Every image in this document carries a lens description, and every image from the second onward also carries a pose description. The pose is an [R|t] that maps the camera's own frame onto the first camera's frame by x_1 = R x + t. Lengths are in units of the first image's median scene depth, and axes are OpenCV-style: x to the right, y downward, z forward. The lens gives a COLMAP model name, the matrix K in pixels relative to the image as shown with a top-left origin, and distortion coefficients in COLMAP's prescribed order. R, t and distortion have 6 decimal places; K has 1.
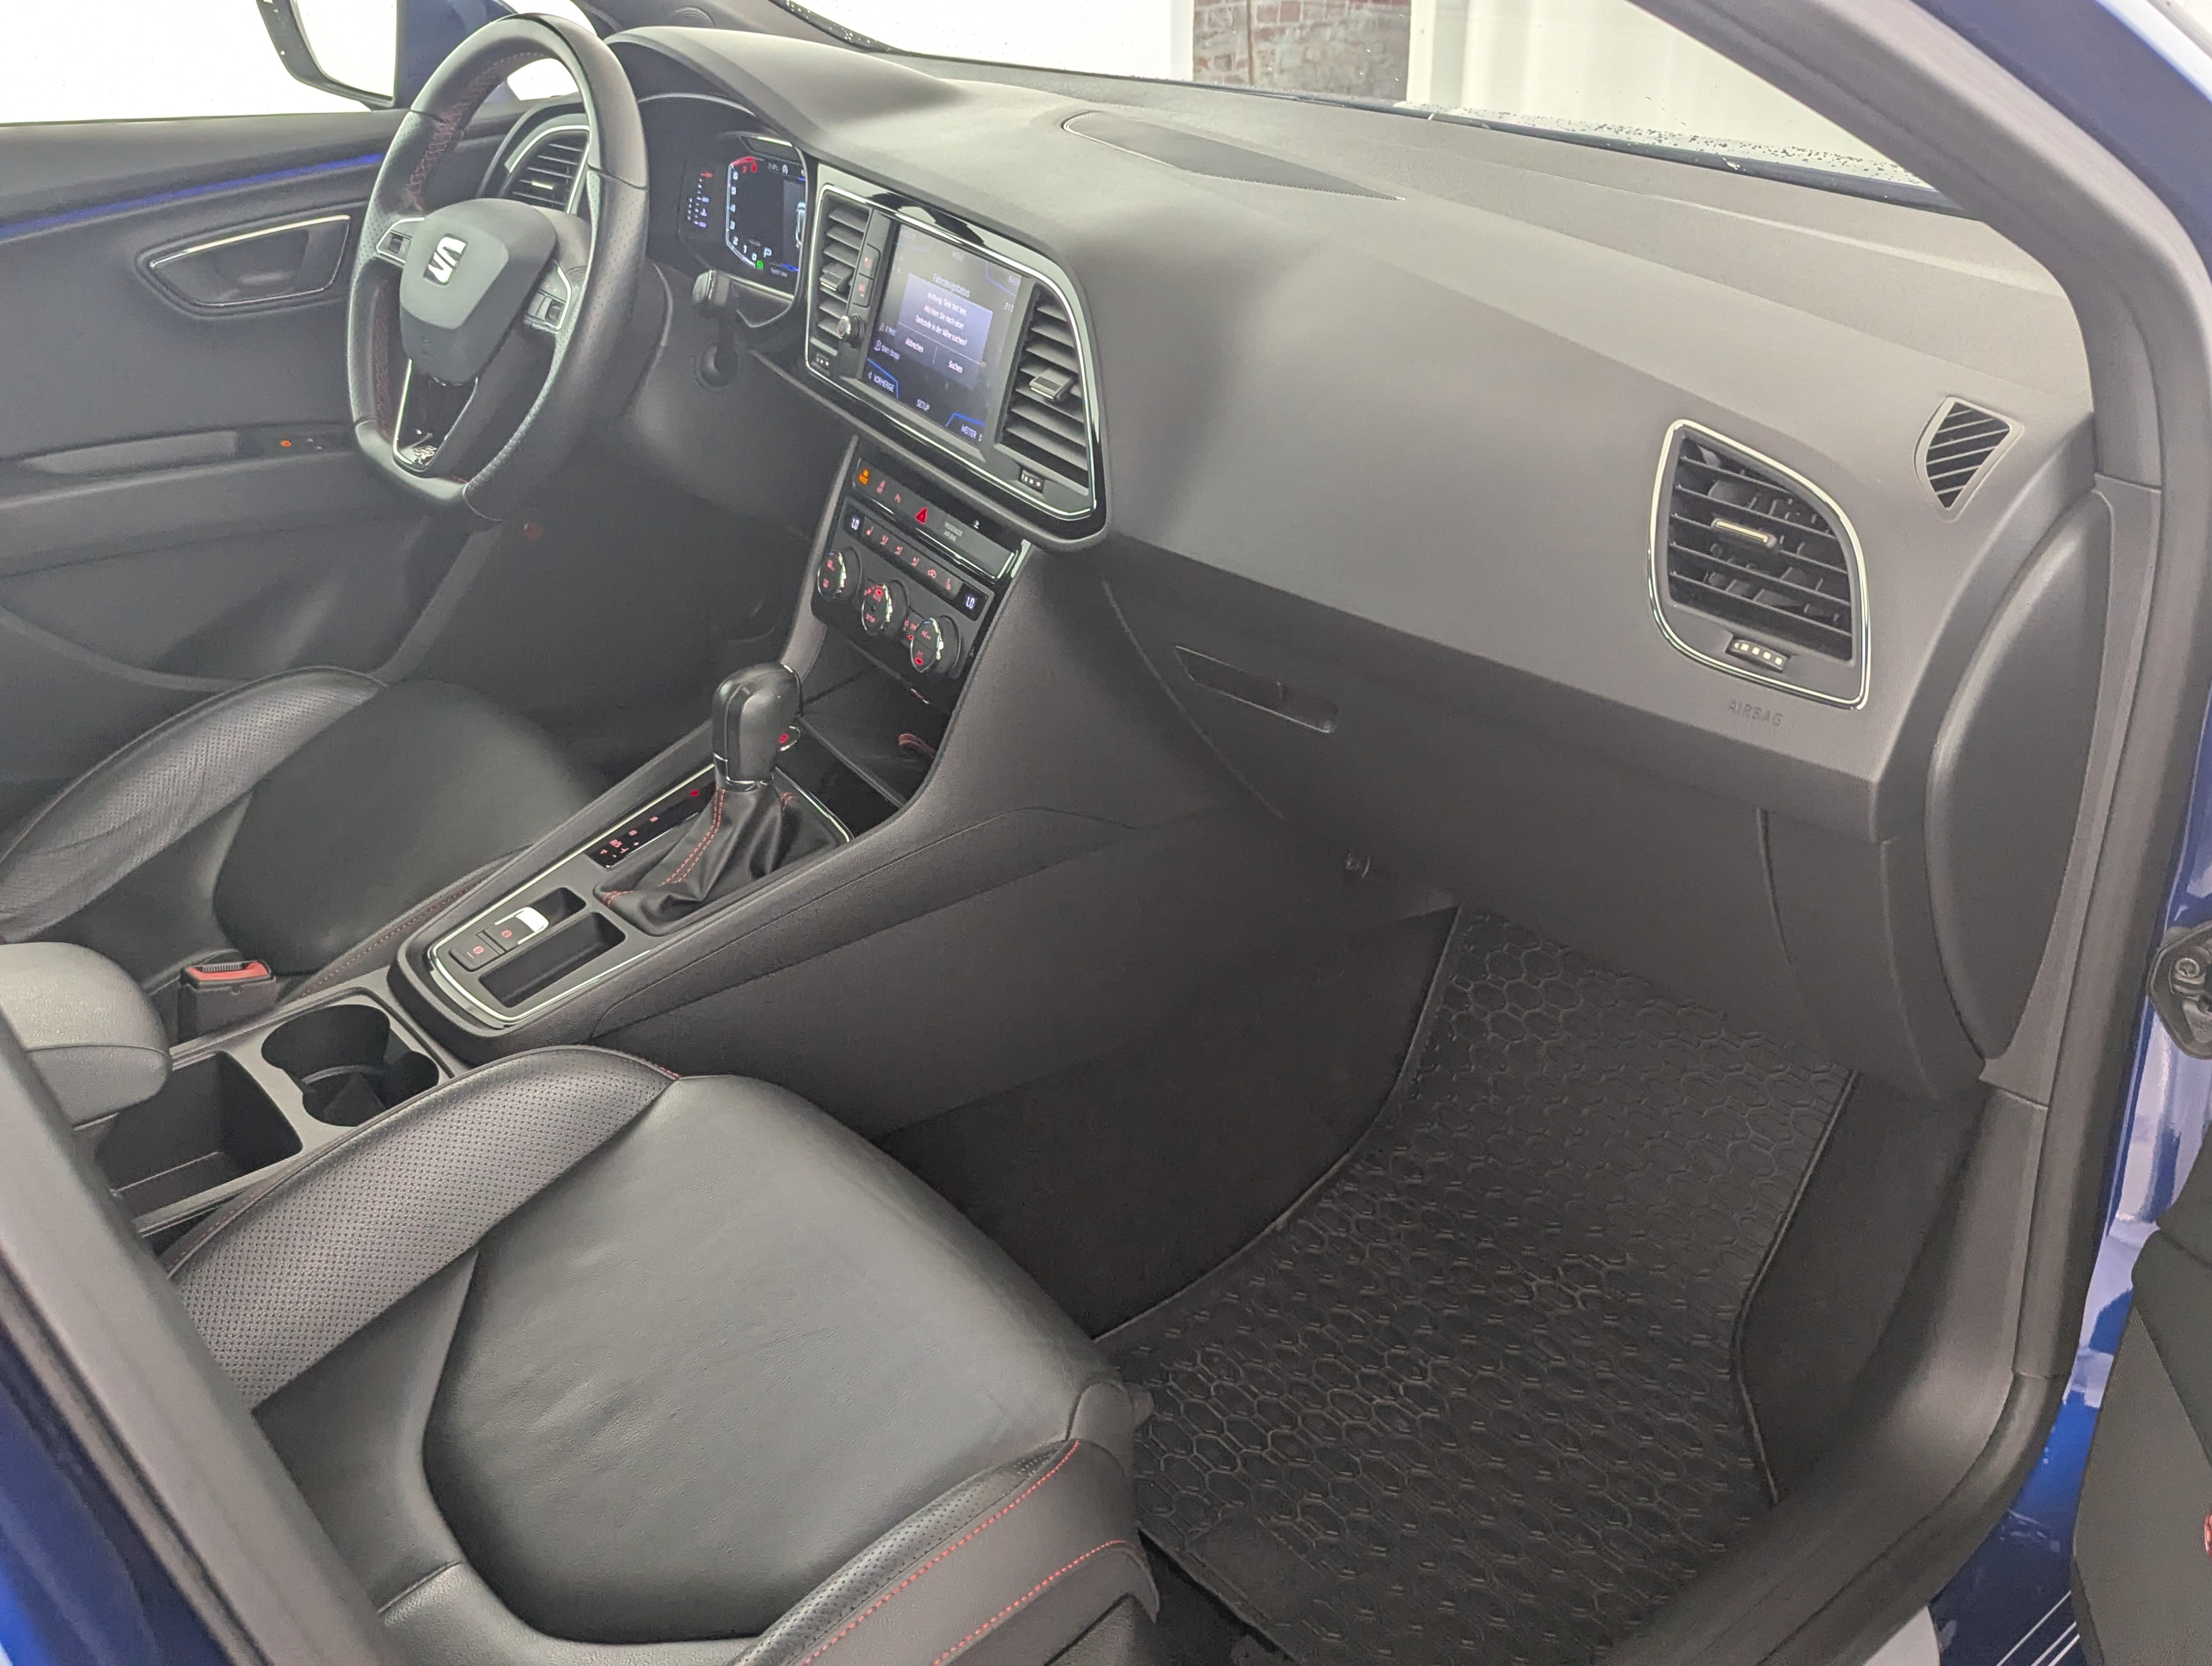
lens RADIAL K [[2014.8, 0, 1106.0], [0, 2014.8, 833.0], [0, 0, 1]] dist [0.039999, -0.007245]
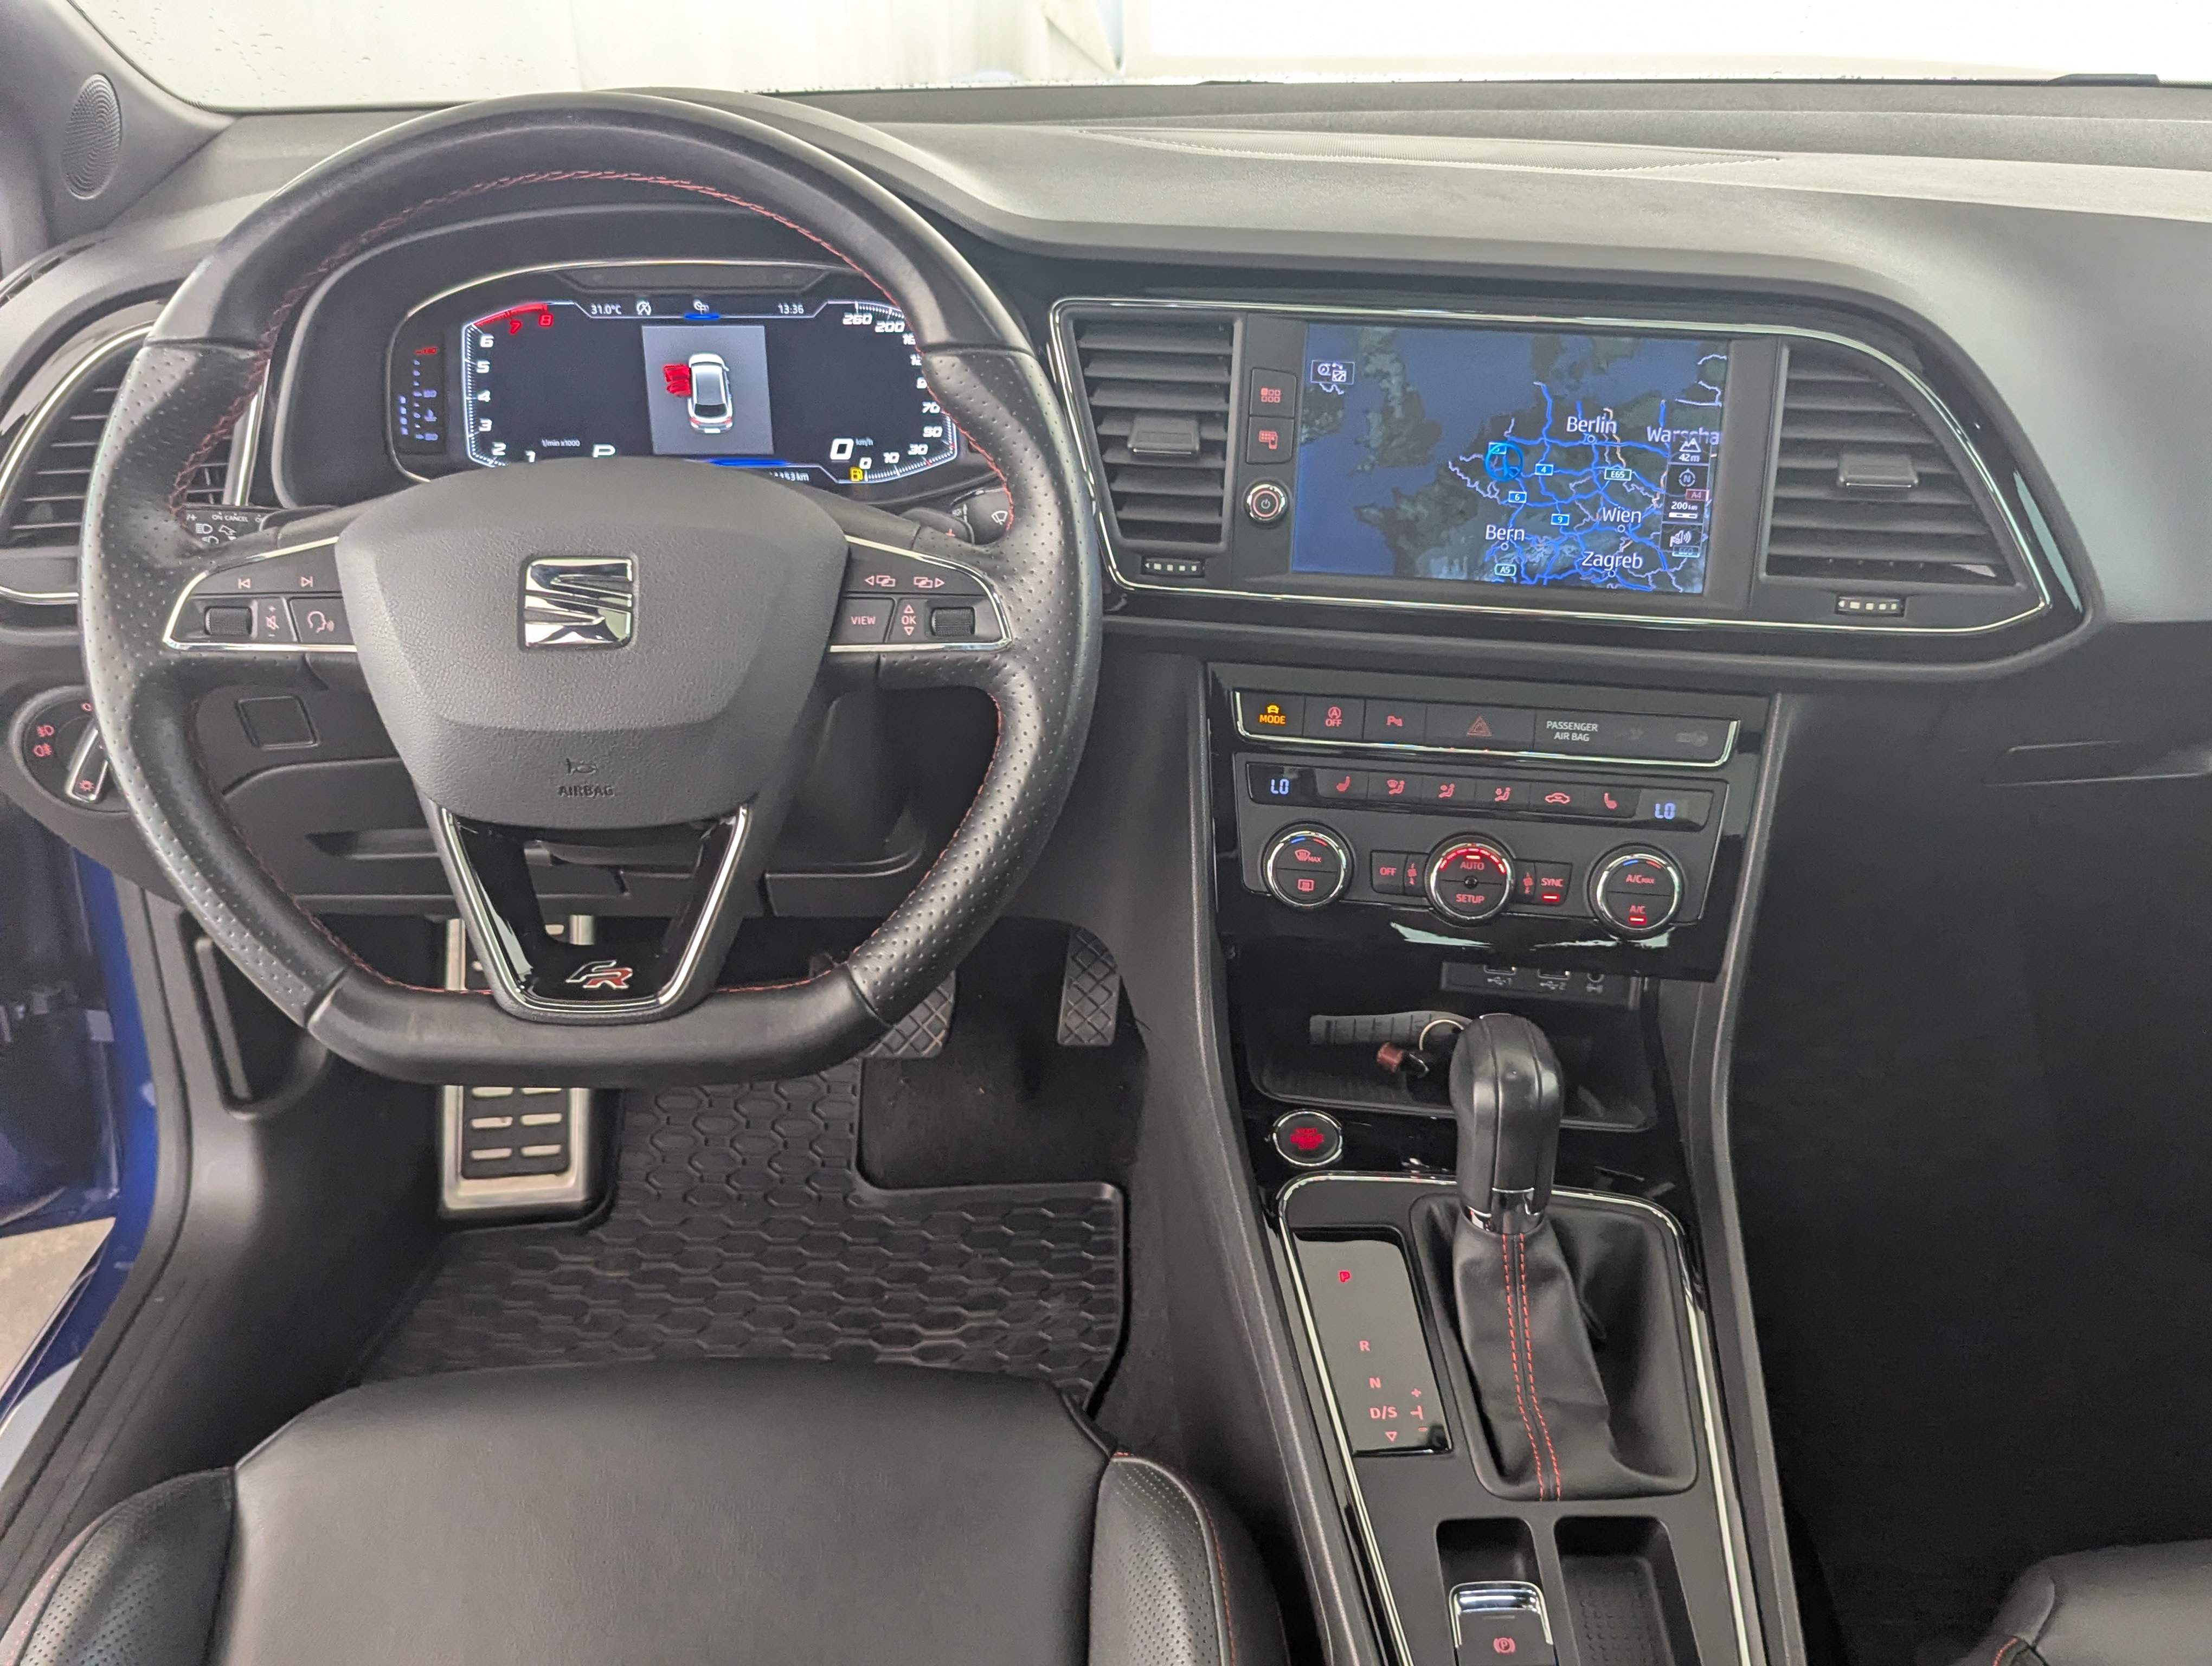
lens RADIAL K [[2014.8, 0, 1106.0], [0, 2014.8, 833.0], [0, 0, 1]] dist [0.039999, -0.007245]
pose [[0.628141, -0.374801, 0.681881, -0.666326], [0.366137, 0.915634, 0.166004, -0.292719], [-0.686572, 0.145389, 0.712377, 0.629509]]
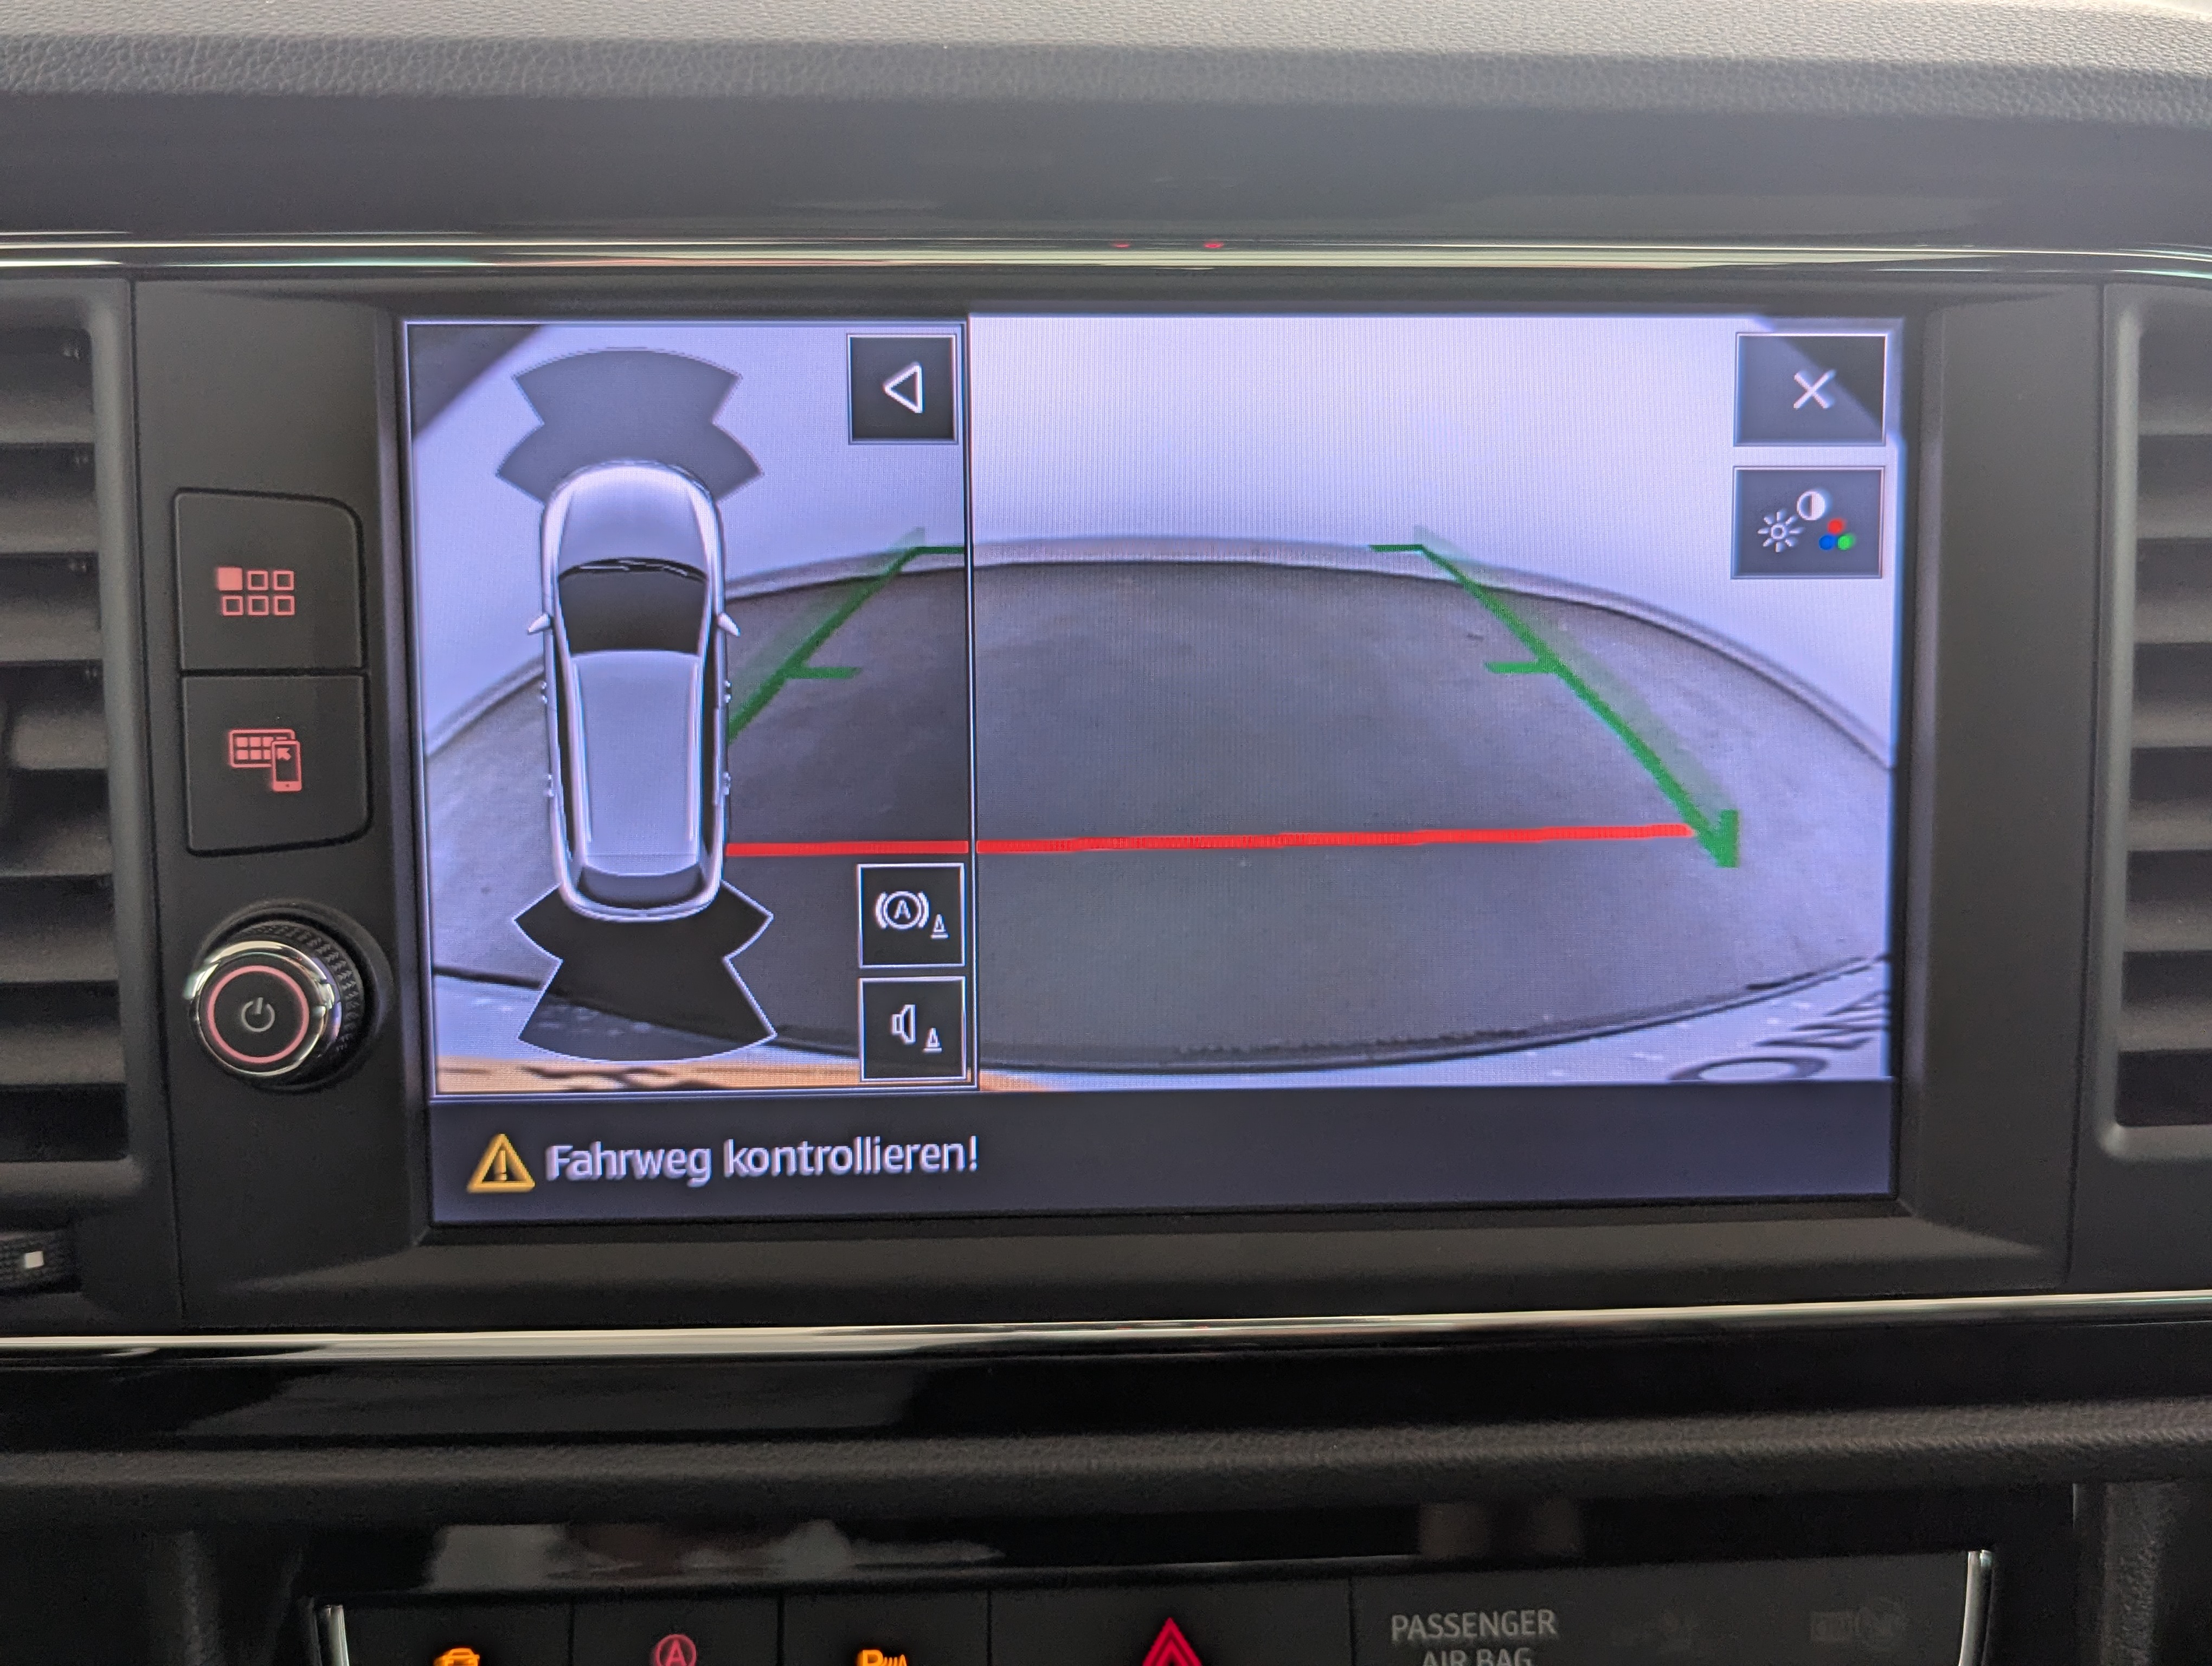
lens RADIAL K [[1998.4, 0, 1106.0], [0, 1998.4, 833.0], [0, 0, 1]] dist [0.041288, -0.048407]
pose [[0.485601, -0.342721, 0.804198, -0.232740], [0.416459, 0.899538, 0.131880, -0.268450], [-0.768605, 0.270875, 0.579546, 0.897259]]
